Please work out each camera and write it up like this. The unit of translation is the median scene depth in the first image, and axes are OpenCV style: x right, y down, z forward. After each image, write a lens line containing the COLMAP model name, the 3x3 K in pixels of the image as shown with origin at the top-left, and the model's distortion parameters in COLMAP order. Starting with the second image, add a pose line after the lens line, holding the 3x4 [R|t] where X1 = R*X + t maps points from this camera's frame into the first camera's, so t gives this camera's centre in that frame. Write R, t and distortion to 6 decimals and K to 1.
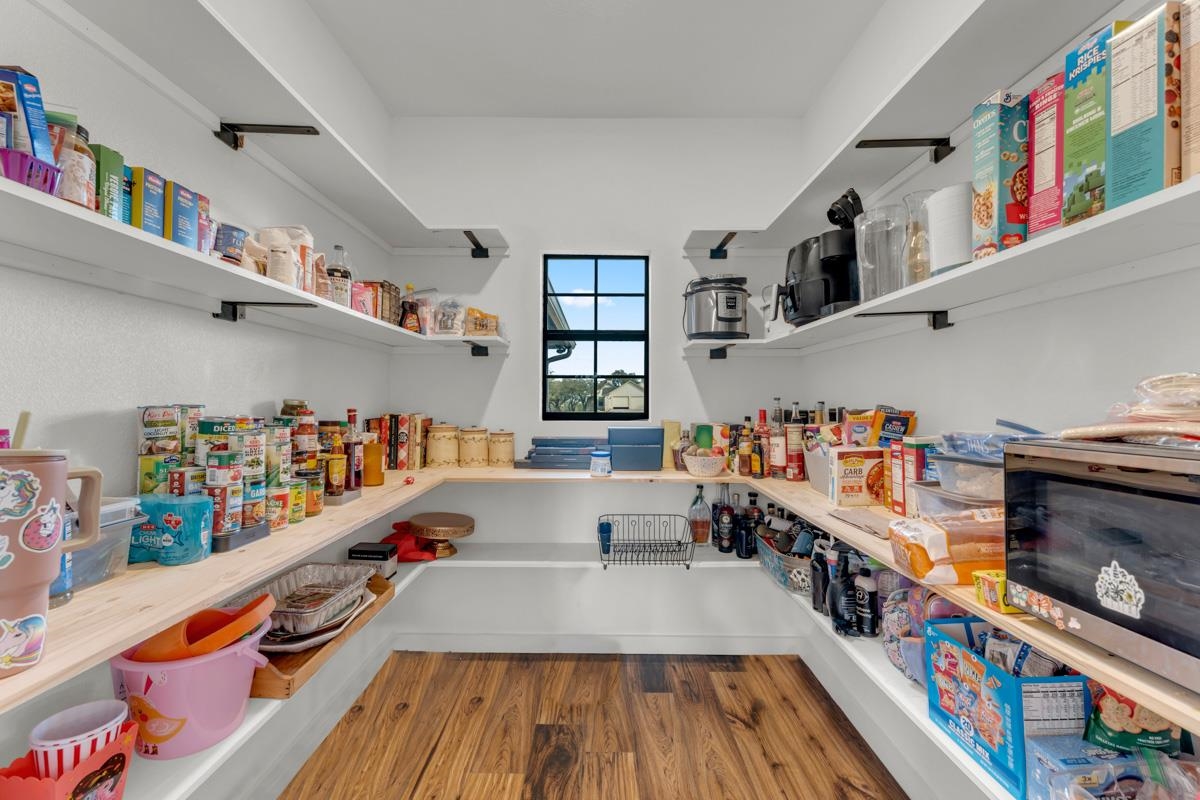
lens RADIAL K [[481.8, 0, 597.0], [0, 481.8, 402.5], [0, 0, 1]] dist [-0.002410, -0.000007]
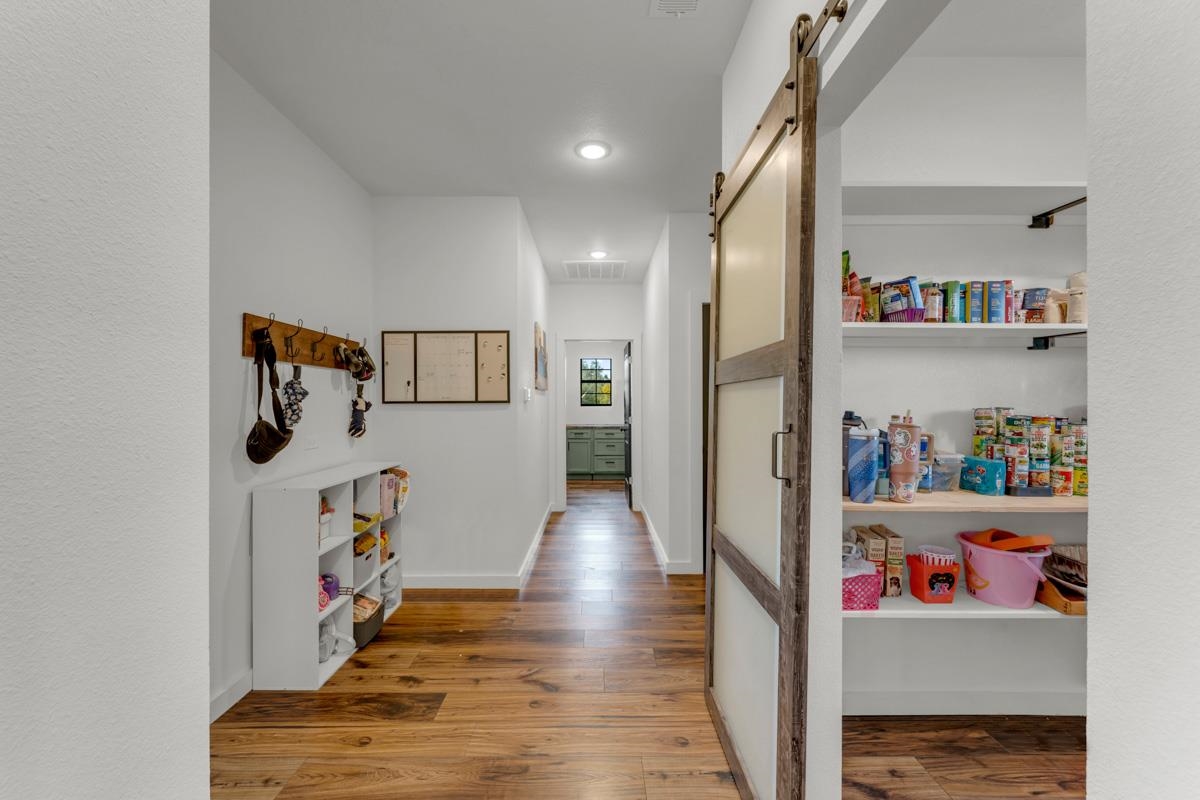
lens RADIAL K [[481.8, 0, 597.0], [0, 481.8, 402.5], [0, 0, 1]] dist [-0.002410, -0.000007]
pose [[0.004186, -0.006279, -0.999972, 0.855911], [-0.003516, 0.999974, -0.006294, 0.002290], [0.999985, 0.003542, 0.004164, -0.433013]]
